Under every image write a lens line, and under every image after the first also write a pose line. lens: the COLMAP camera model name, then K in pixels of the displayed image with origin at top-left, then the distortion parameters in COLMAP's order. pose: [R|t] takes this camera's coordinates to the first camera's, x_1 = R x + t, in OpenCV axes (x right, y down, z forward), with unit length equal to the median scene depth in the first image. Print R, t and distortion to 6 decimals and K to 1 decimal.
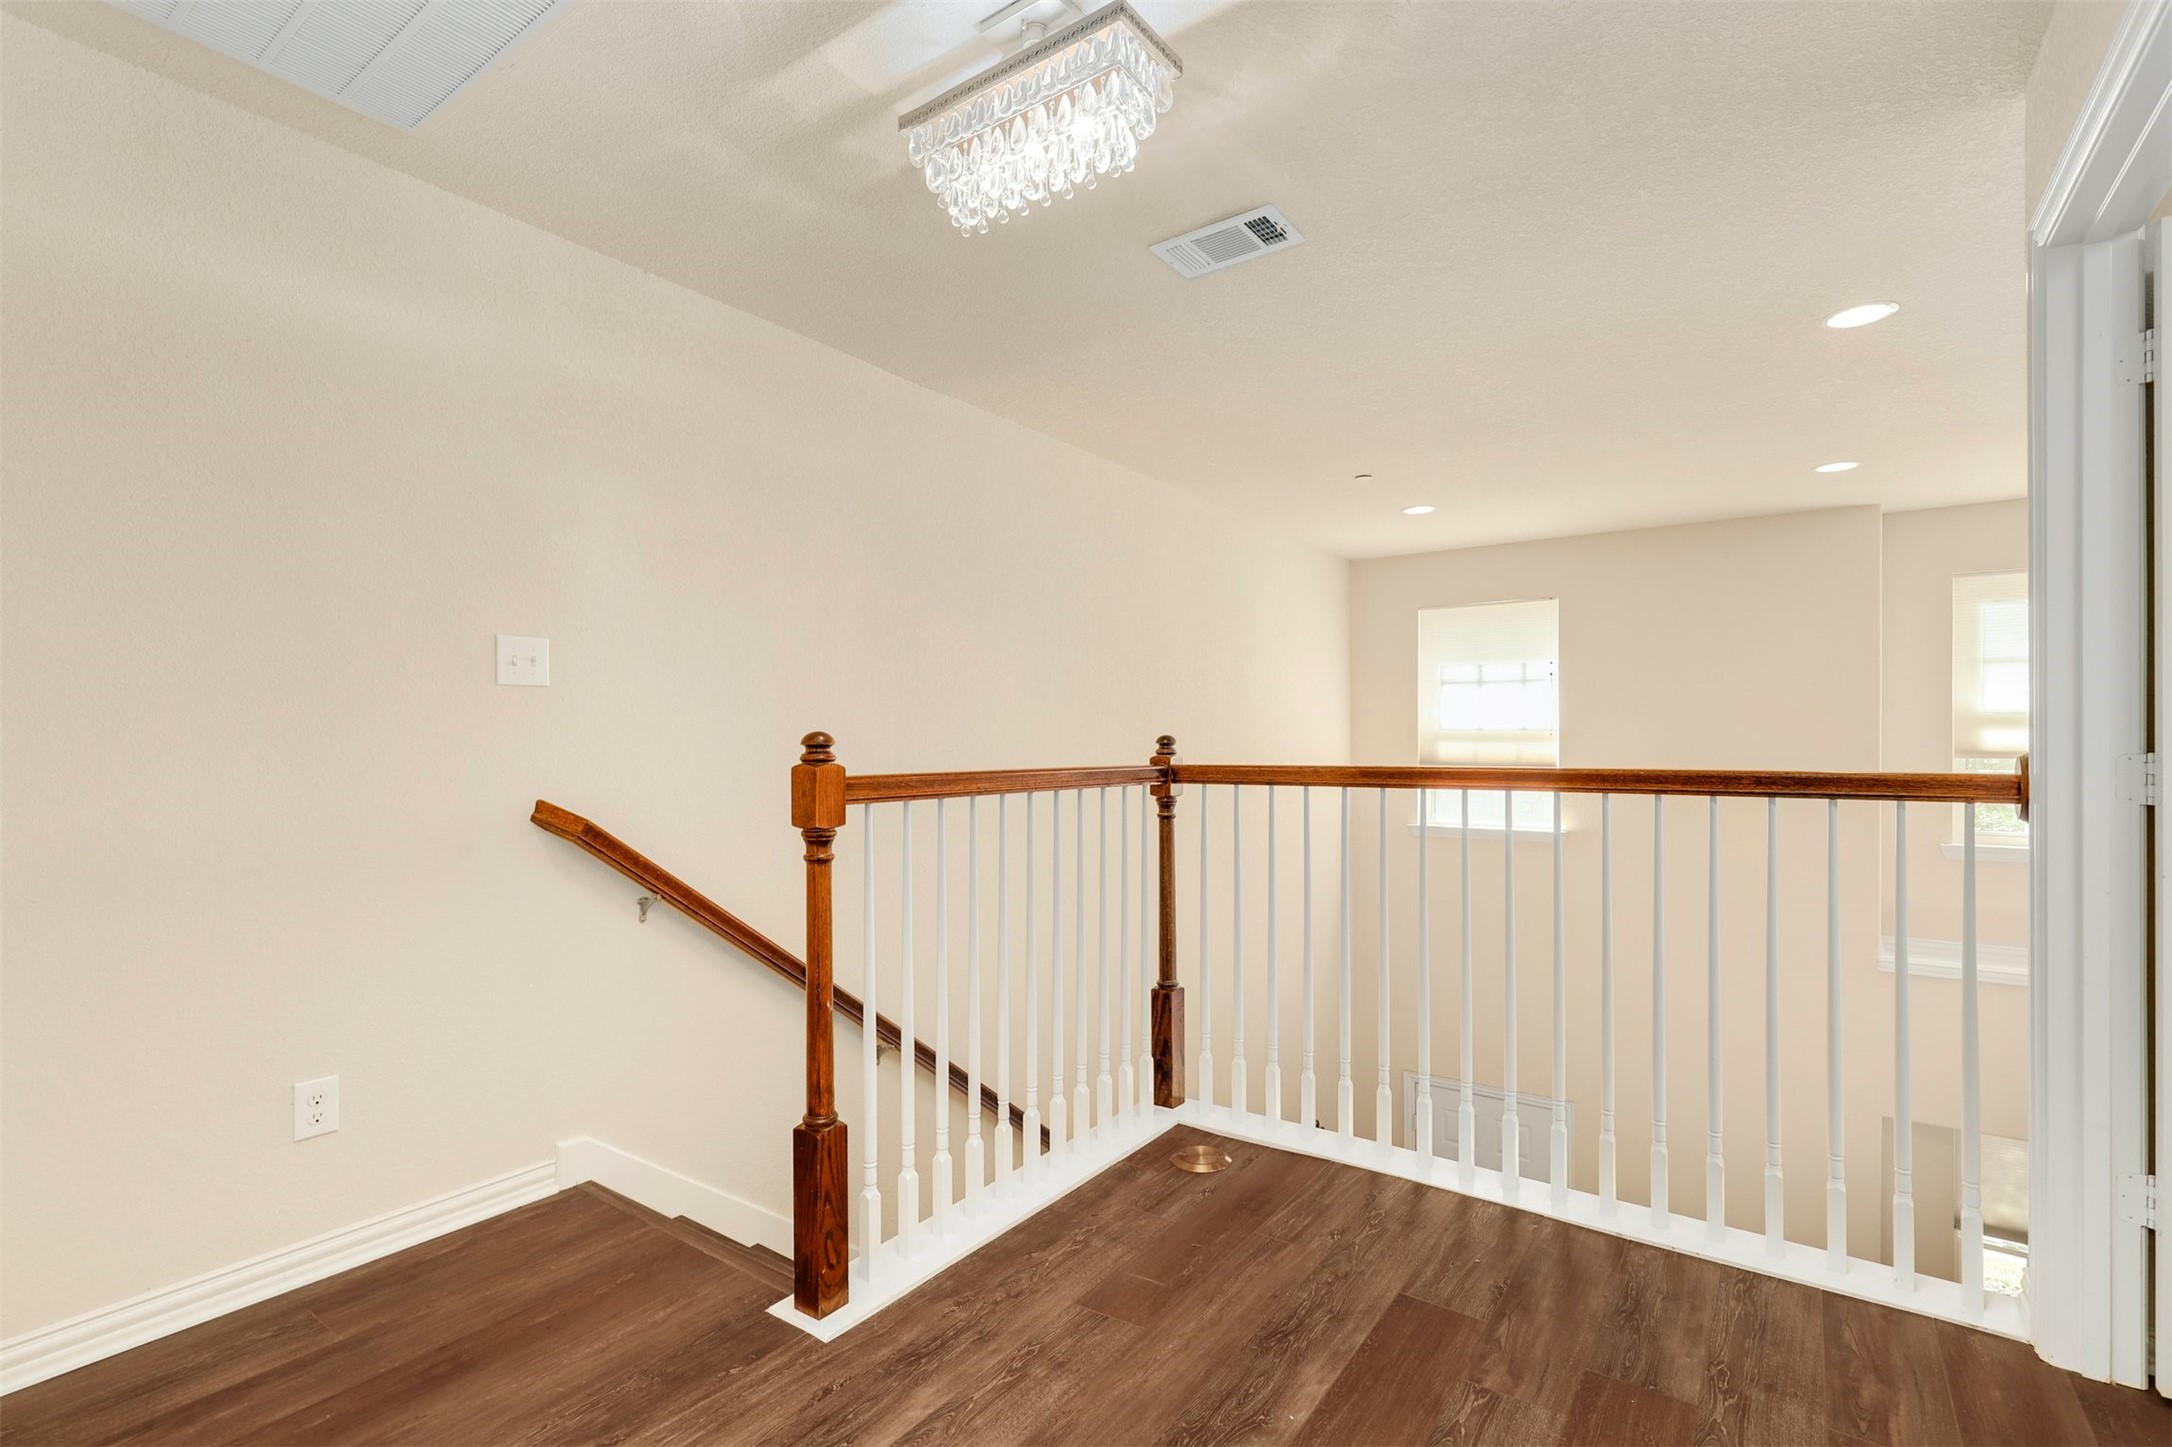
lens RADIAL K [[996.6, 0, 1092.4], [0, 996.6, 715.9], [0, 0, 1]] dist [-0.001095, -0.000137]
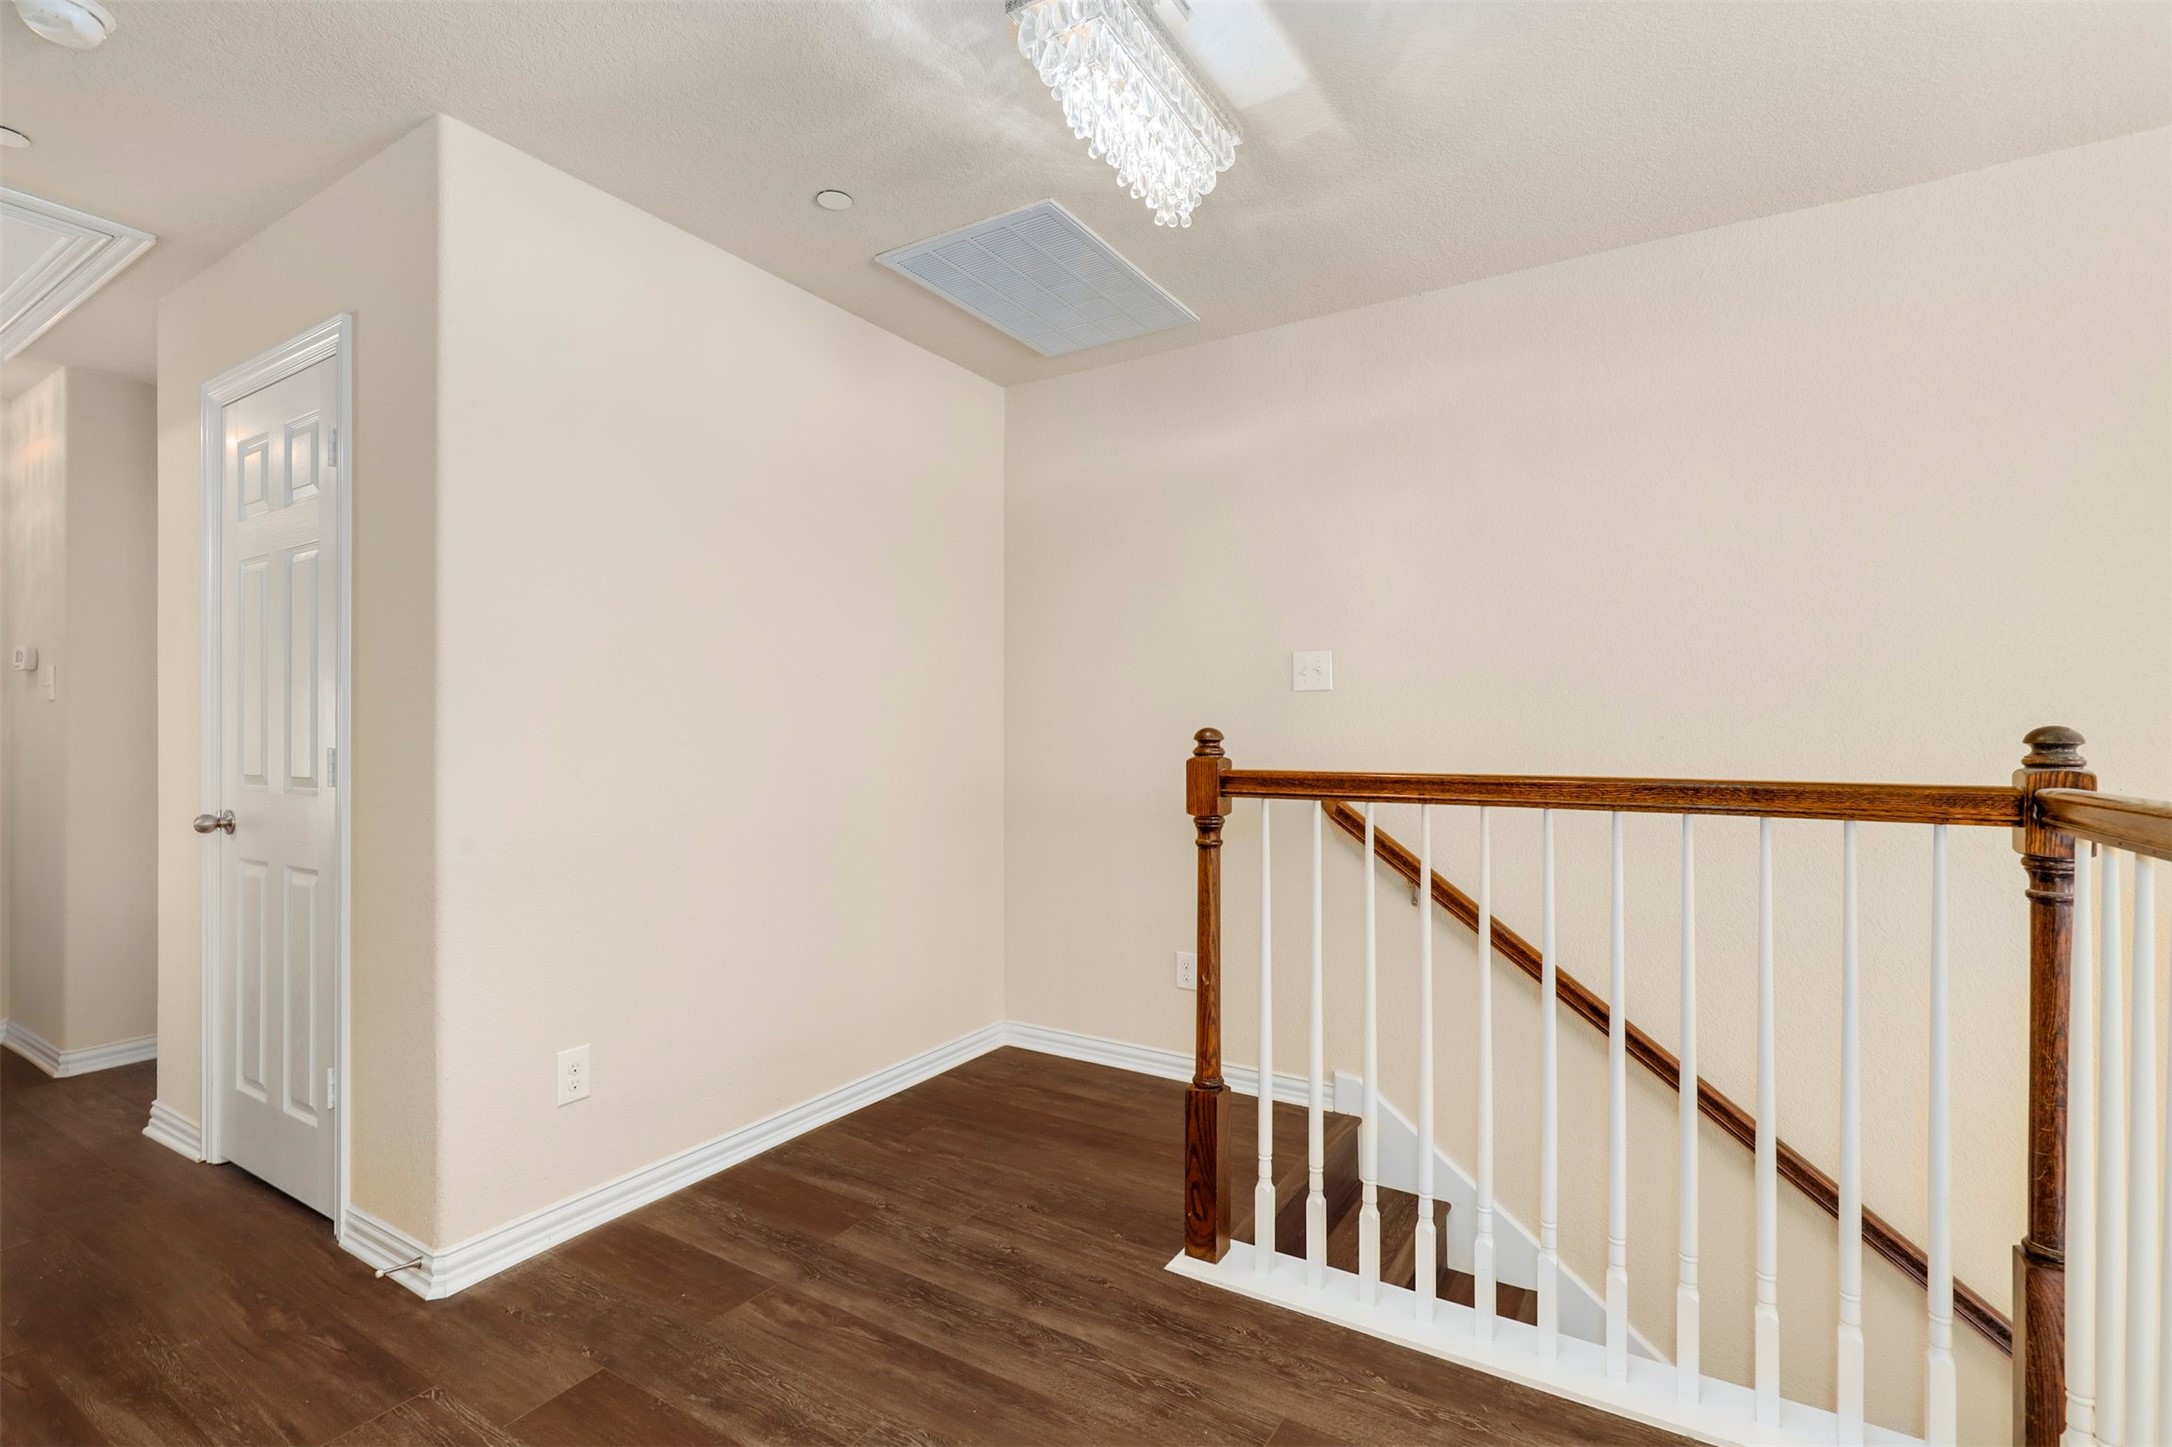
lens RADIAL K [[996.6, 0, 1089.4], [0, 996.6, 742.2], [0, 0, 1]] dist [-0.001095, -0.000137]
pose [[0.055949, 0.009365, -0.998390, 0.804298], [0.024614, 0.999639, 0.010756, 0.016936], [0.998130, -0.025176, 0.055698, 0.819943]]
